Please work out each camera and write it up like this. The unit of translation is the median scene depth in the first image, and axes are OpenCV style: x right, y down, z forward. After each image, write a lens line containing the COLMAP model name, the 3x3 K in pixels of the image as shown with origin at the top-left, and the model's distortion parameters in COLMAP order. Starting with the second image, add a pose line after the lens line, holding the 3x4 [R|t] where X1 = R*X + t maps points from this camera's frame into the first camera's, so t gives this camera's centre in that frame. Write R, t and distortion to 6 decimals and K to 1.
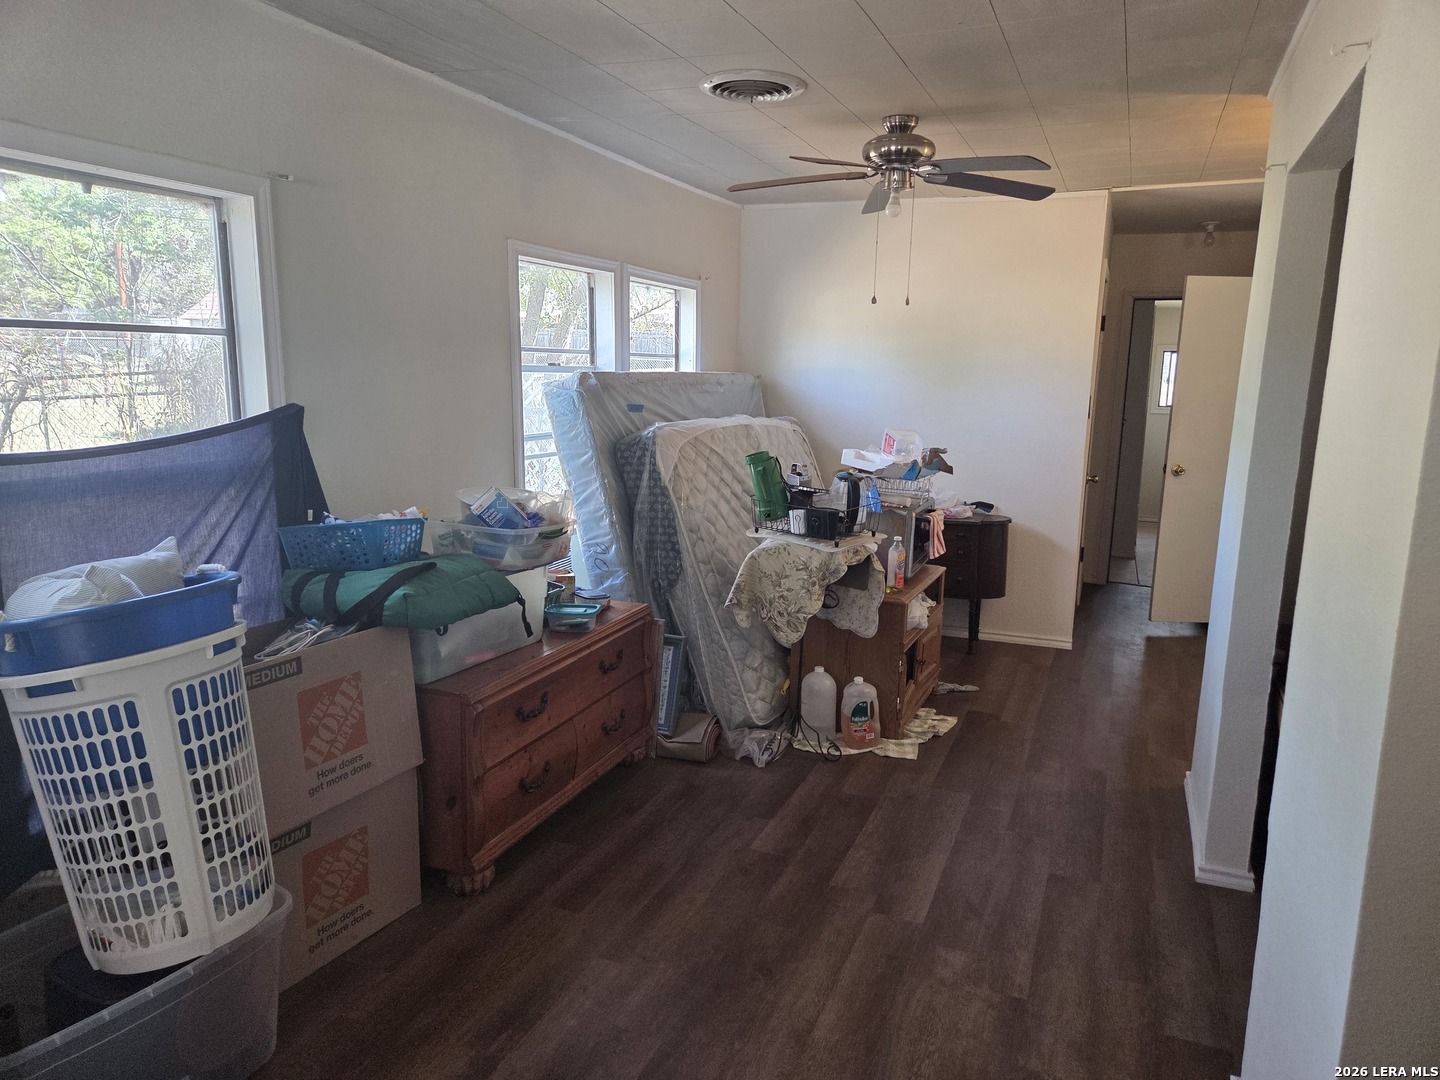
lens RADIAL K [[976.3, 0, 737.3], [0, 976.3, 558.2], [0, 0, 1]] dist [0.059422, 0.000425]
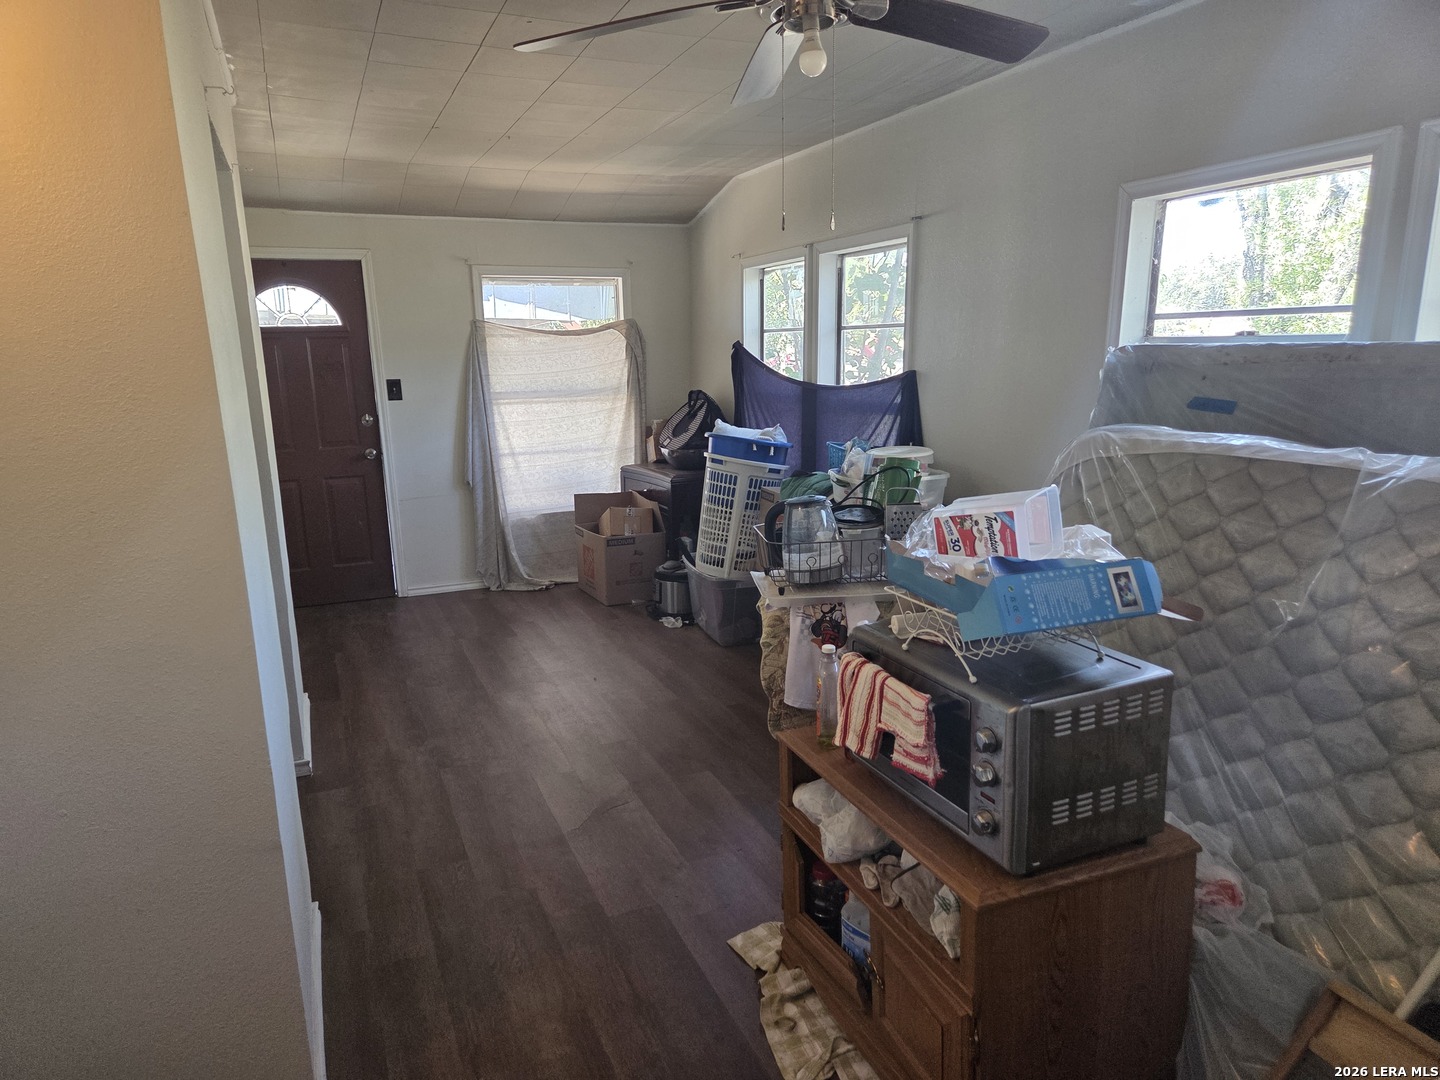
lens RADIAL K [[976.3, 0, 737.3], [0, 976.3, 558.2], [0, 0, 1]] dist [0.059422, 0.000425]
pose [[-0.703180, 0.150686, -0.694861, 0.917612], [-0.137329, 0.930098, 0.340673, -0.392688], [0.697623, 0.334979, -0.633333, 2.056368]]
